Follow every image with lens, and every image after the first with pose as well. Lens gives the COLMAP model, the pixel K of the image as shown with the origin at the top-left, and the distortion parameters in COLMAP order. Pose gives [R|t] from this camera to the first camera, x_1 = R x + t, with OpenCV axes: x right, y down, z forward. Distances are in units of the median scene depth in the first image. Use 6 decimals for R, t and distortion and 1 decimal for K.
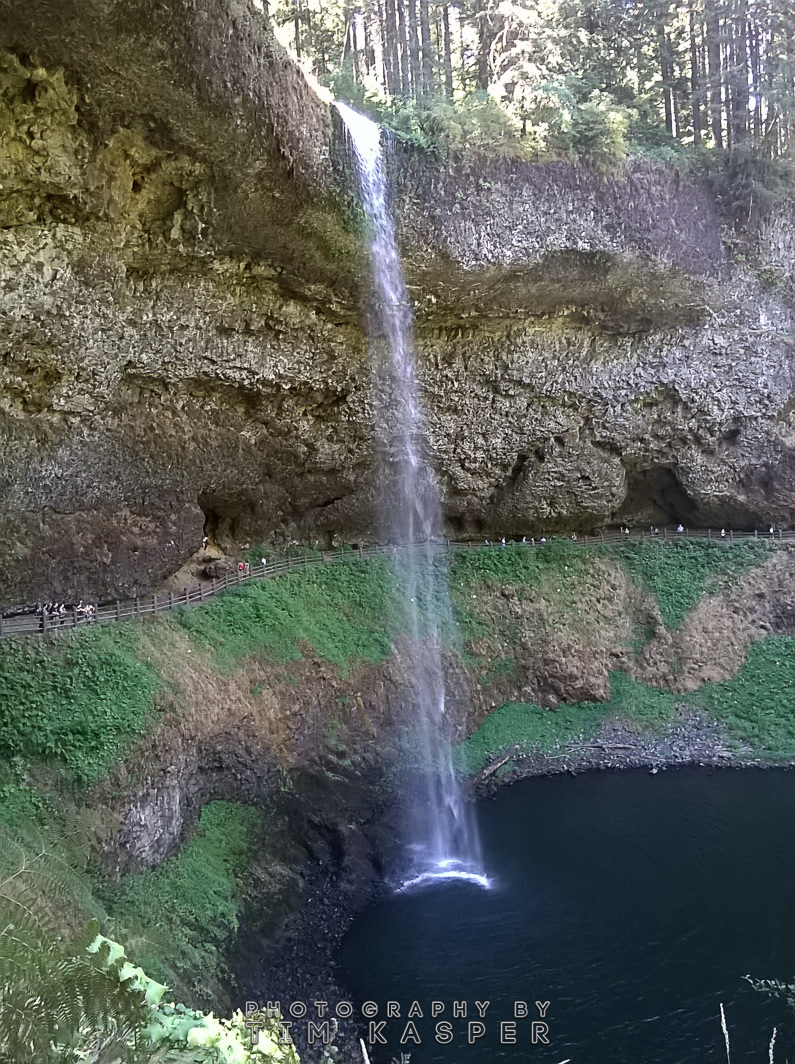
lens RADIAL K [[897.2, 0, 381.0], [0, 897.2, 534.7], [0, 0, 1]] dist [0.059494, -0.124692]
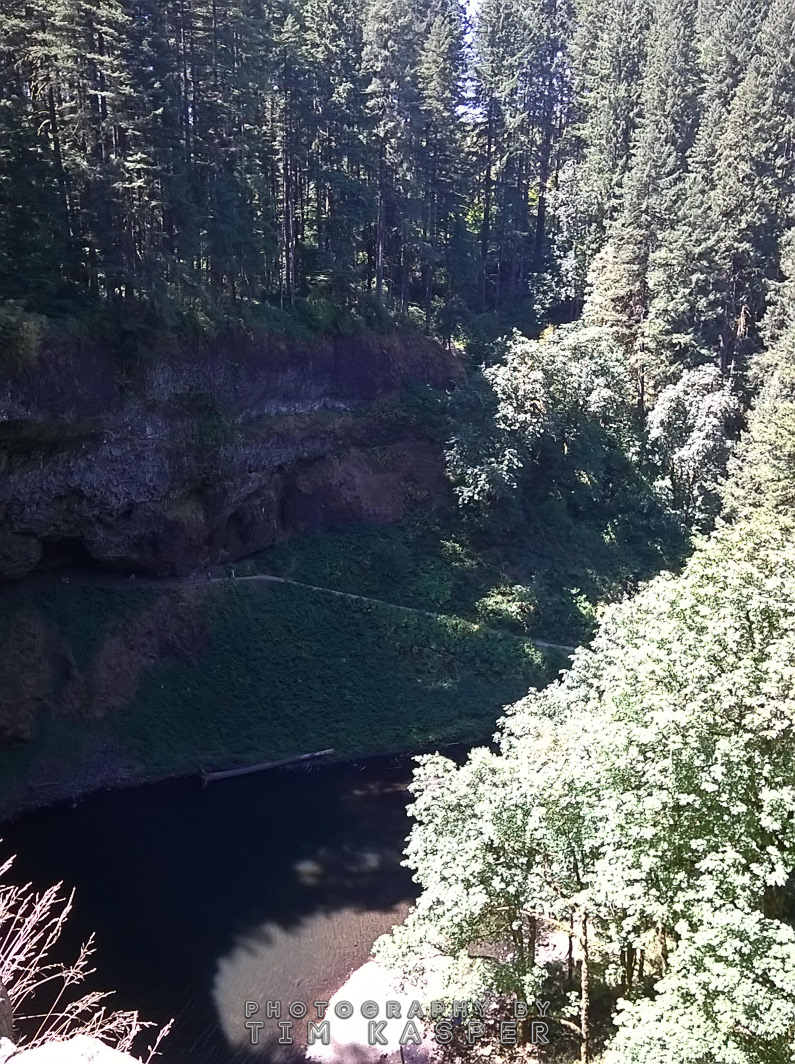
lens RADIAL K [[922.1, 0, 394.2], [0, 922.1, 540.9], [0, 0, 1]] dist [0.012360, -0.020695]
pose [[0.799029, -0.087417, 0.594905, -0.102487], [-0.040030, 0.979447, 0.197687, -0.424701], [-0.599959, -0.181772, 0.779107, -0.290708]]
